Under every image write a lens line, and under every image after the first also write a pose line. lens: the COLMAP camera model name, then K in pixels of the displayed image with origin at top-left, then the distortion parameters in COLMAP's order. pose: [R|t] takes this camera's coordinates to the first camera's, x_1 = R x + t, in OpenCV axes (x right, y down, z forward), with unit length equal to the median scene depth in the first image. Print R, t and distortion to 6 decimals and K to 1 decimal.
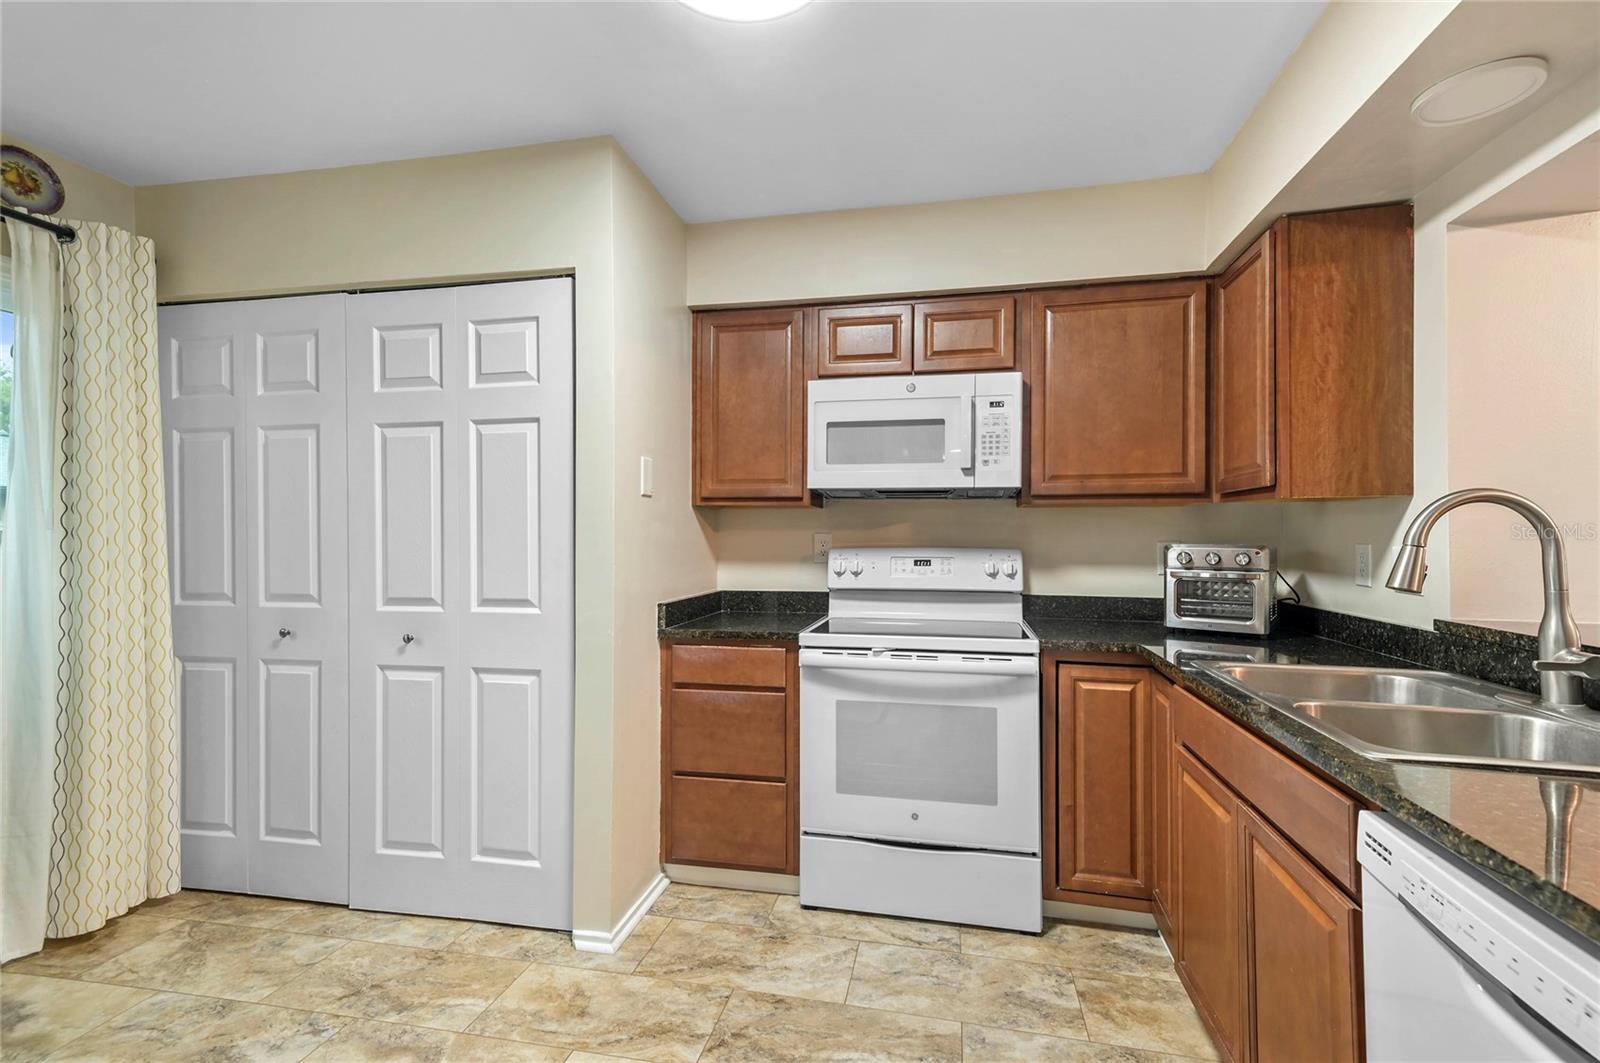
lens RADIAL K [[729.6, 0, 795.2], [0, 729.6, 538.0], [0, 0, 1]] dist [0.032450, -0.000013]
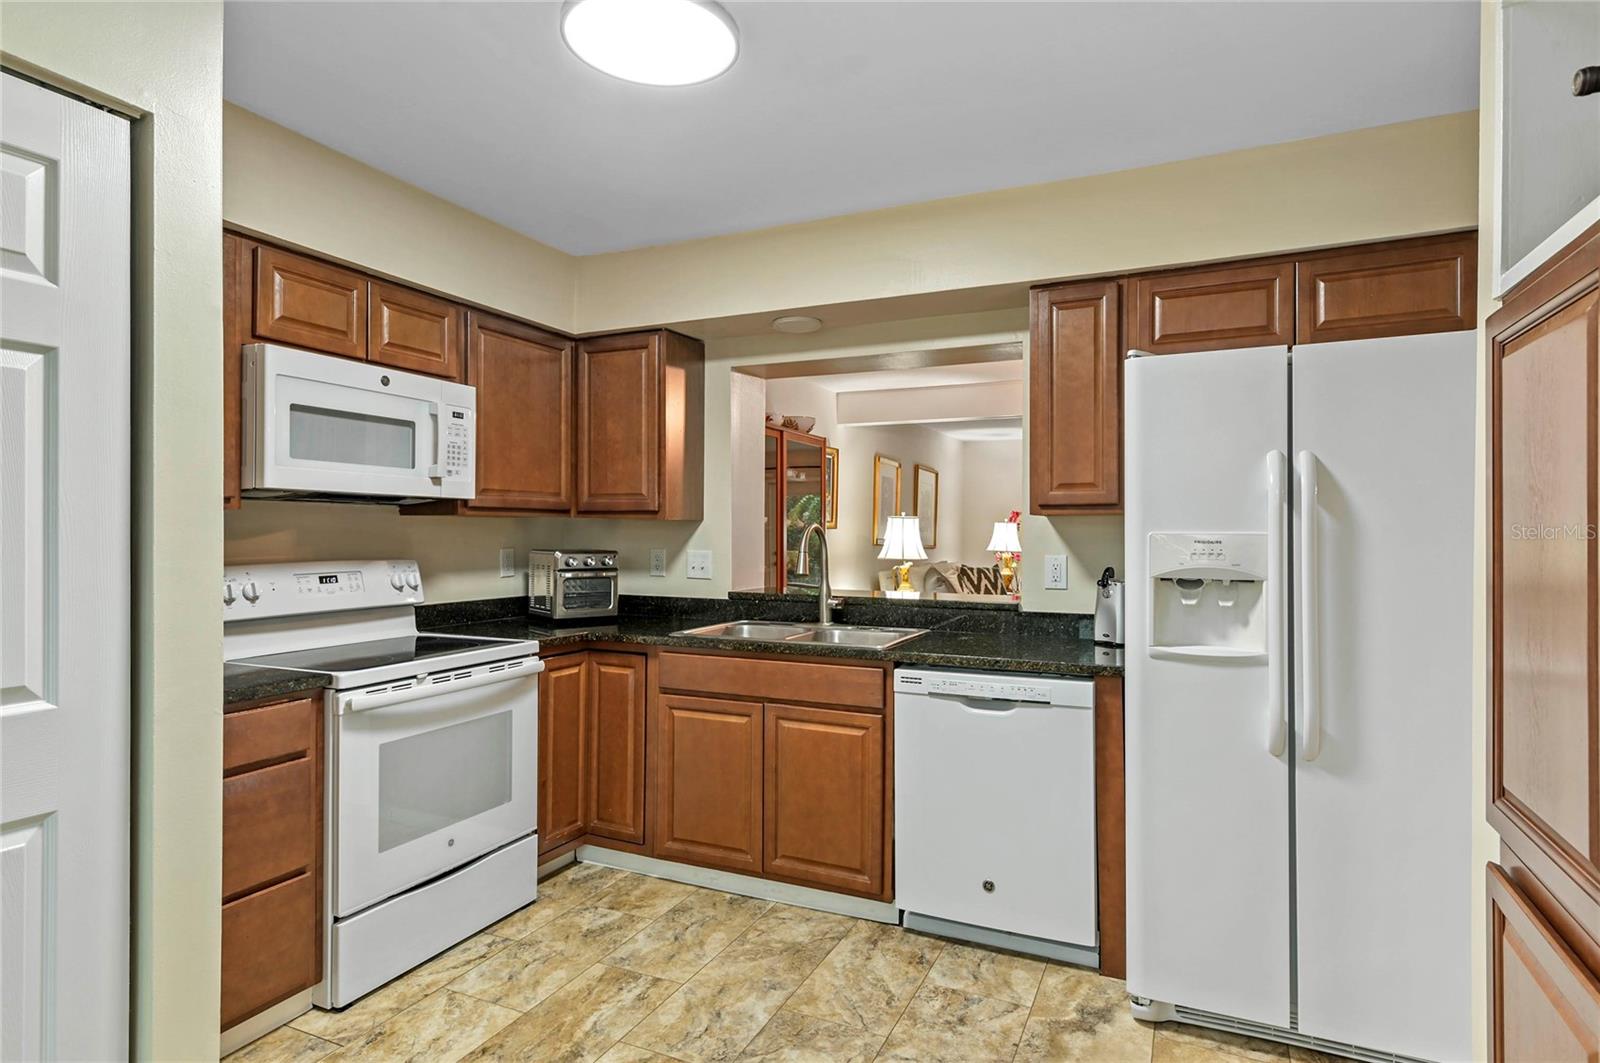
lens RADIAL K [[887.5, 0, 800.0], [0, 887.5, 531.5], [0, 0, 1]] dist [-0.004140, -0.002220]
pose [[0.200378, -0.005929, 0.979701, -0.856933], [-0.003543, 0.999971, 0.006777, -0.035563], [-0.979712, -0.004829, 0.200351, 0.315514]]
